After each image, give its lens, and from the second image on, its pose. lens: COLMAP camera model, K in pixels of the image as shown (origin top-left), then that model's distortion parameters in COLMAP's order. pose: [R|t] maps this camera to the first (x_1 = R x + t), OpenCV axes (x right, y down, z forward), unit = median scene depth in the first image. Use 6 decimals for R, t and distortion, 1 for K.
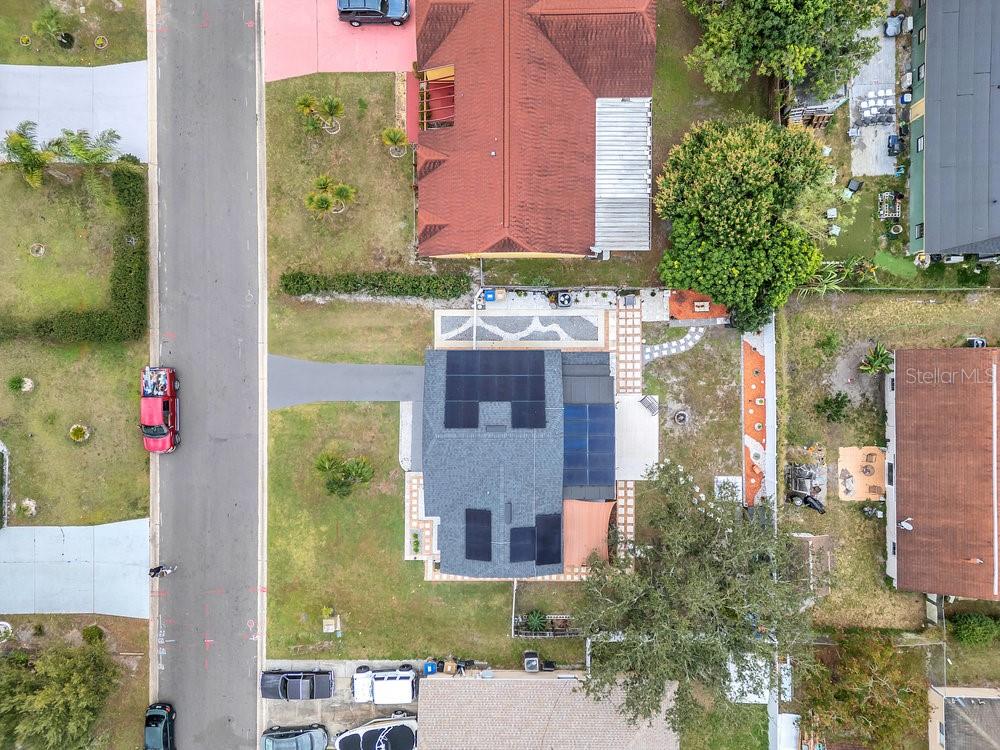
lens RADIAL K [[713.1, 0, 500.0], [0, 713.1, 375.0], [0, 0, 1]] dist [0.093266, -0.086121]
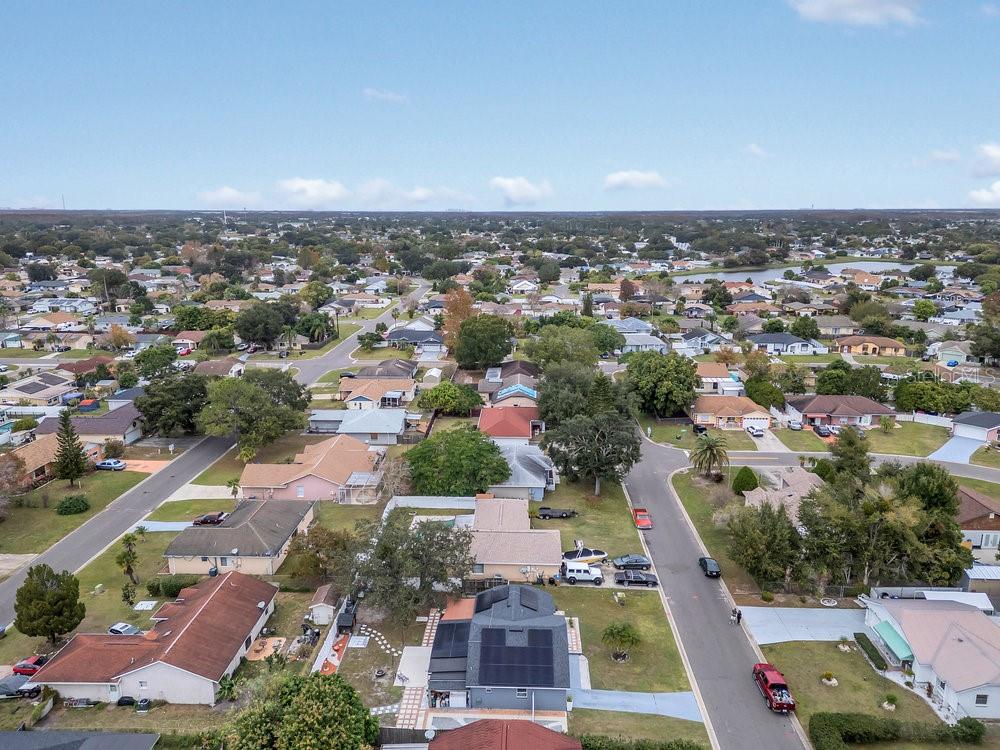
lens RADIAL K [[713.1, 0, 500.0], [0, 713.1, 375.0], [0, 0, 1]] dist [0.093266, -0.086121]
pose [[-0.999236, 0.009641, 0.037870, -0.029651], [0.034966, -0.212084, 0.976626, -1.136118], [0.017447, 0.977204, 0.211585, 0.167135]]
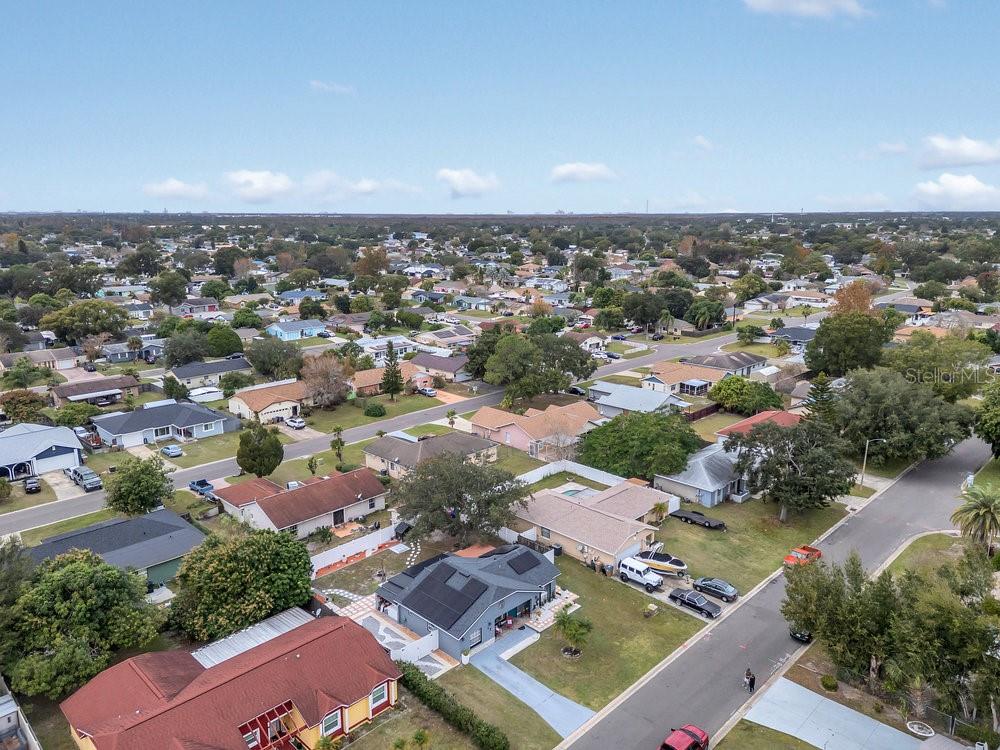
lens RADIAL K [[713.1, 0, 500.0], [0, 713.1, 375.0], [0, 0, 1]] dist [0.093266, -0.086121]
pose [[-0.712369, -0.138225, 0.688058, -0.924864], [0.701802, -0.143099, 0.697851, -0.770748], [0.002000, 0.980008, 0.198946, 0.276659]]
